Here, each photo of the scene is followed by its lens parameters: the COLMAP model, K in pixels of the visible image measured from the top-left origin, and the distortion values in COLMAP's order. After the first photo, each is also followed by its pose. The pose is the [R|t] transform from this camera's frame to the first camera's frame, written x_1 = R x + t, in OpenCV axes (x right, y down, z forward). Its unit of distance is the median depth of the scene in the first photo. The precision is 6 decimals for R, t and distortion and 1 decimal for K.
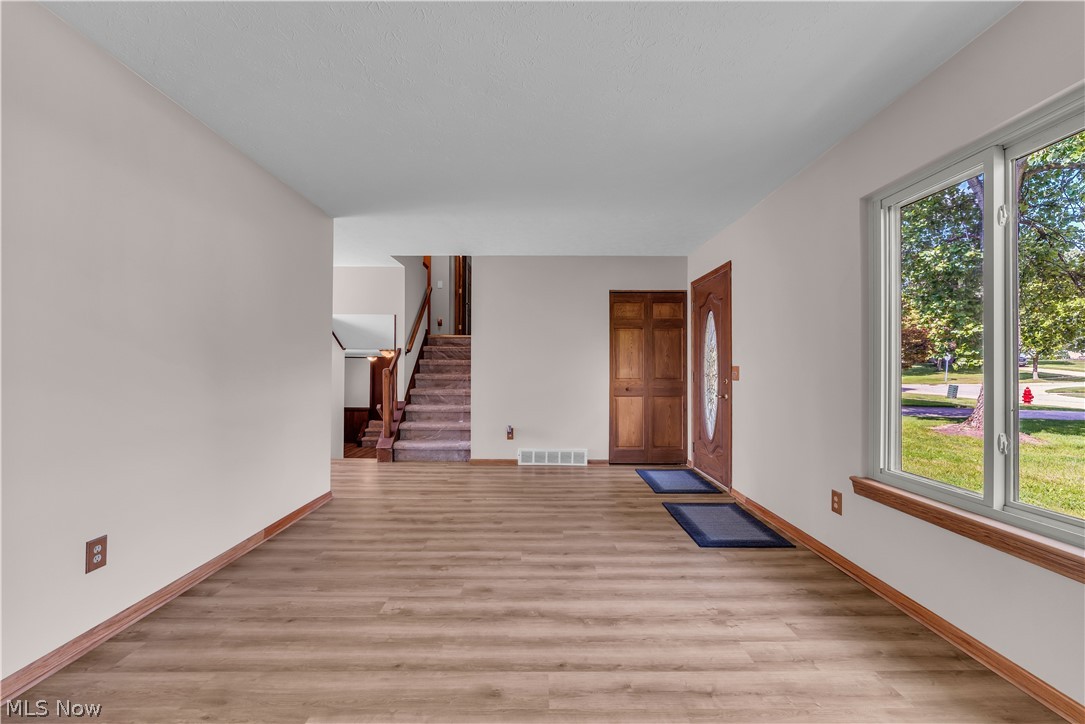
lens RADIAL K [[437.9, 0, 530.2], [0, 437.9, 361.9], [0, 0, 1]] dist [-0.001061, -0.000283]
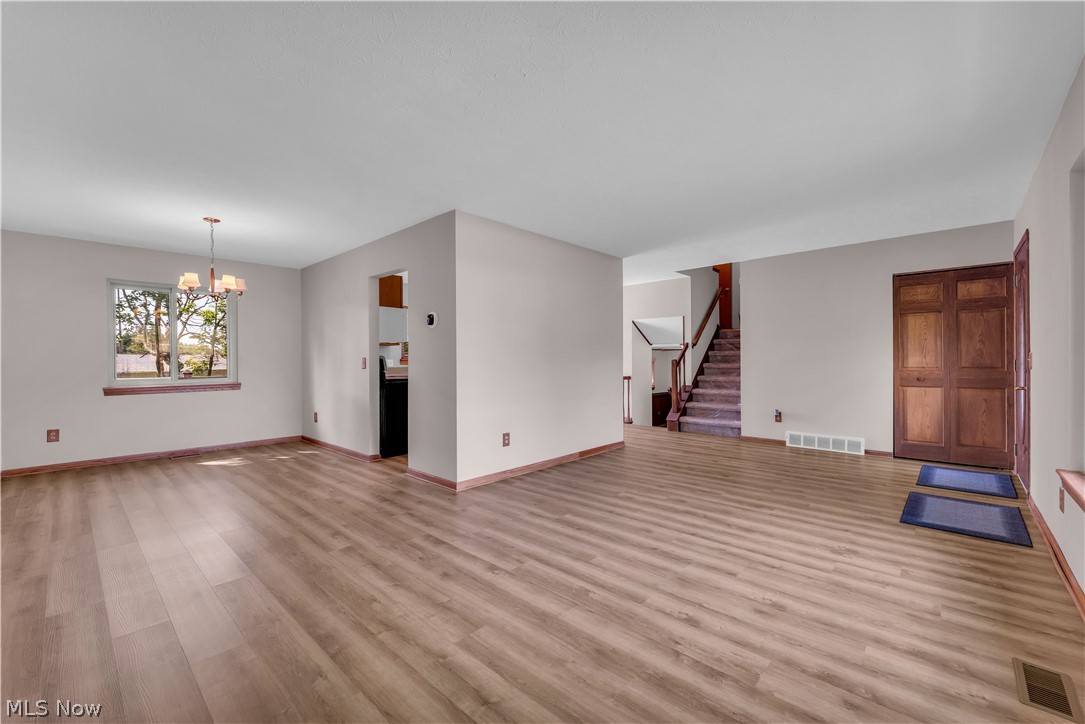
lens RADIAL K [[437.9, 0, 556.1], [0, 437.9, 360.7], [0, 0, 1]] dist [-0.001061, -0.000283]
pose [[0.753243, -0.007137, -0.657704, 0.450204], [0.018976, 0.999761, 0.010884, -0.001581], [0.657469, -0.020679, 0.753198, -0.347410]]
